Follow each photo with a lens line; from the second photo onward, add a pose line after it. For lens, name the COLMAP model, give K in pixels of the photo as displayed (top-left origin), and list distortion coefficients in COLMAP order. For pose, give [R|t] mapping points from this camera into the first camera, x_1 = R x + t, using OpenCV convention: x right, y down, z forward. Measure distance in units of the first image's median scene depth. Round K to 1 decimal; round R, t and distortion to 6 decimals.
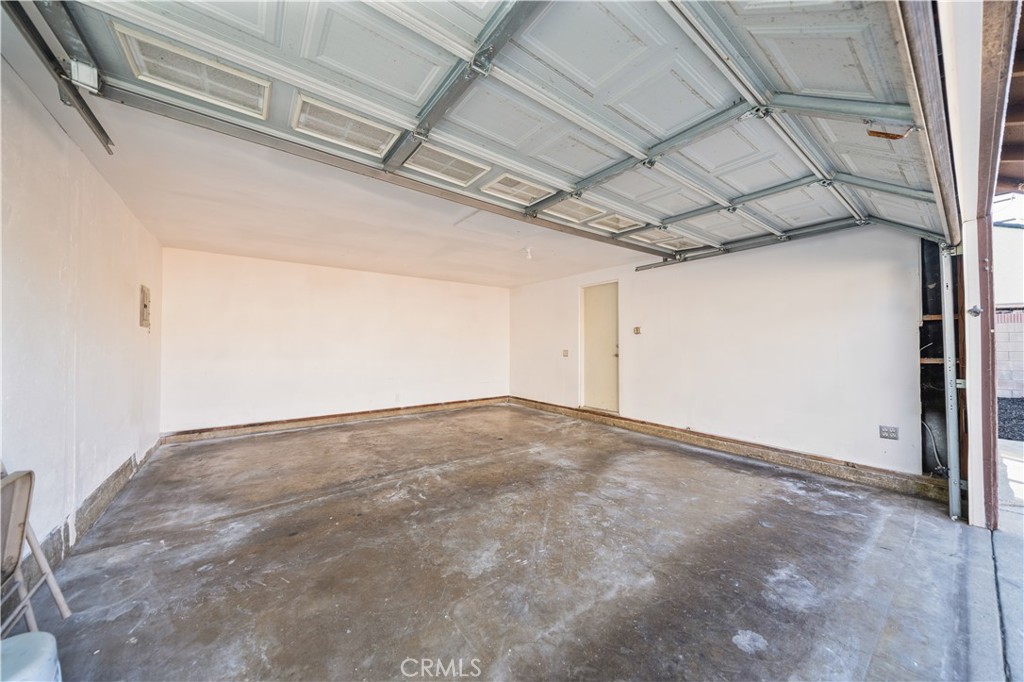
lens RADIAL K [[350.4, 0, 512.2], [0, 350.4, 338.4], [0, 0, 1]] dist [-0.001610, 0.000076]
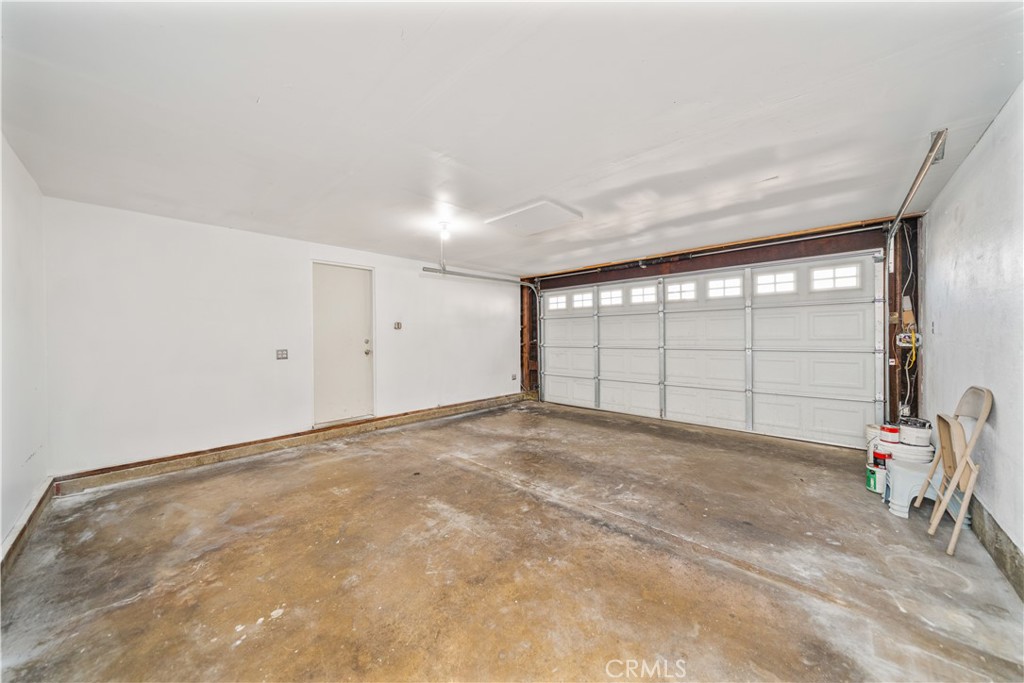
lens RADIAL K [[350.4, 0, 512.2], [0, 350.4, 338.9], [0, 0, 1]] dist [-0.001610, 0.000076]
pose [[-0.168373, -0.005975, 0.985705, -1.180657], [-0.009074, 0.999949, 0.004511, 0.014339], [-0.985682, -0.008184, -0.168418, 1.443549]]
